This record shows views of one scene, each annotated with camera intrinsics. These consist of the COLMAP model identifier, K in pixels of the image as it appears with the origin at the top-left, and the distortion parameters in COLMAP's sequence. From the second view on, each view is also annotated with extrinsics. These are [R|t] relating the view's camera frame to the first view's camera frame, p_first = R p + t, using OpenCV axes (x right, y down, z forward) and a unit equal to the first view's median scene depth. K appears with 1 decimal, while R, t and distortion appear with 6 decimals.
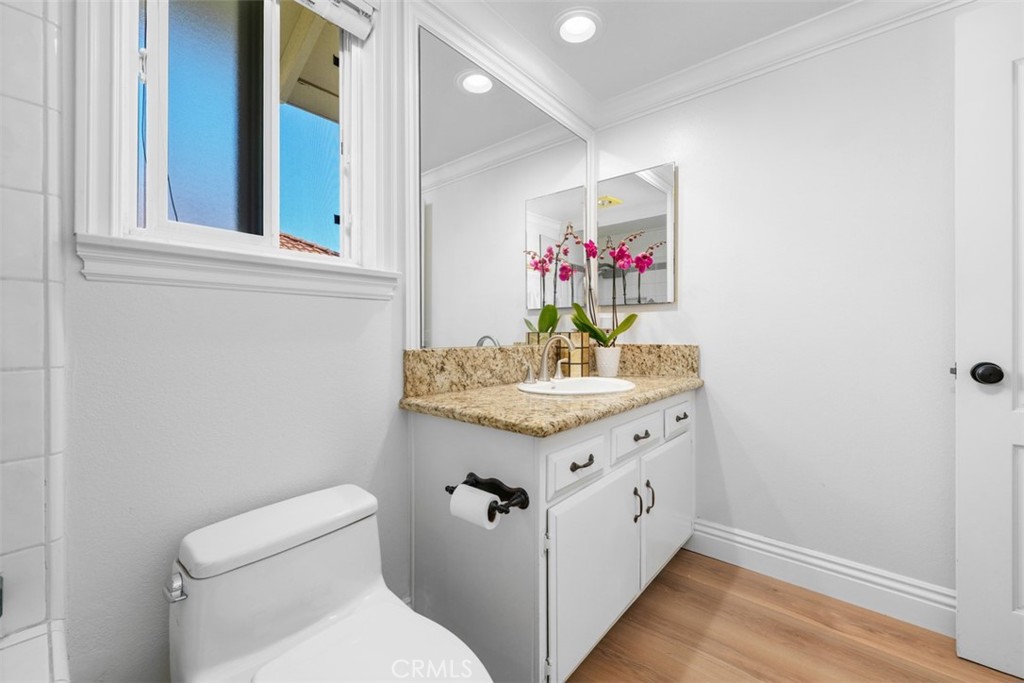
lens RADIAL K [[412.2, 0, 513.1], [0, 412.2, 339.9], [0, 0, 1]] dist [-0.016533, -0.000688]
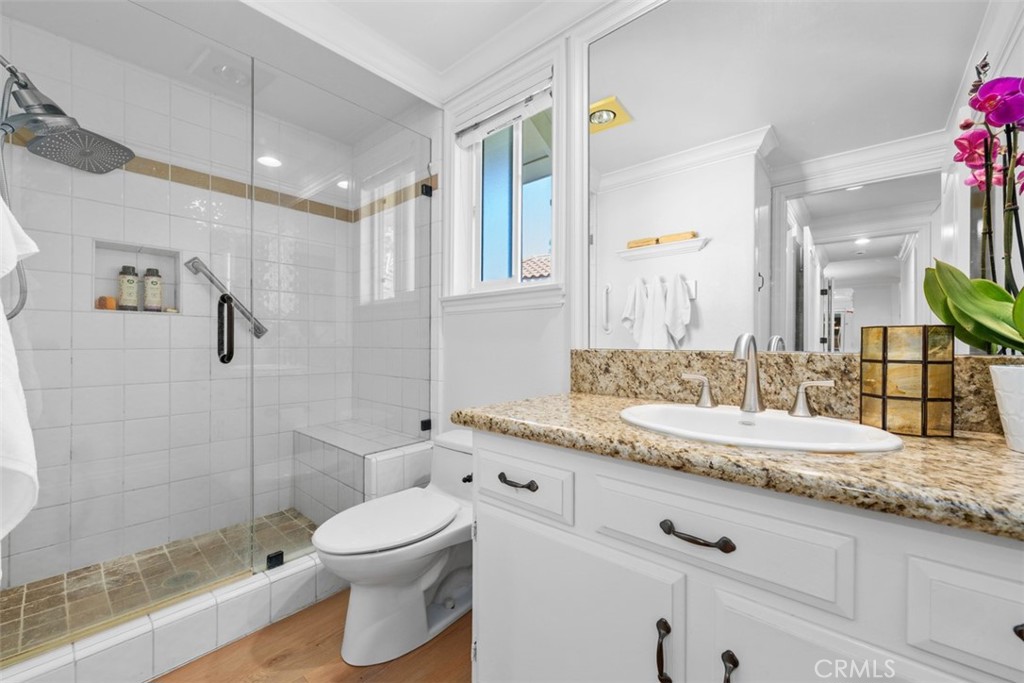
lens RADIAL K [[412.2, 0, 510.8], [0, 412.2, 344.4], [0, 0, 1]] dist [-0.016533, -0.000688]
pose [[-0.032559, 0.003383, -0.999464, 0.804833], [-0.017862, 0.999833, 0.003966, 0.009084], [0.999310, 0.017982, -0.032493, 0.798347]]
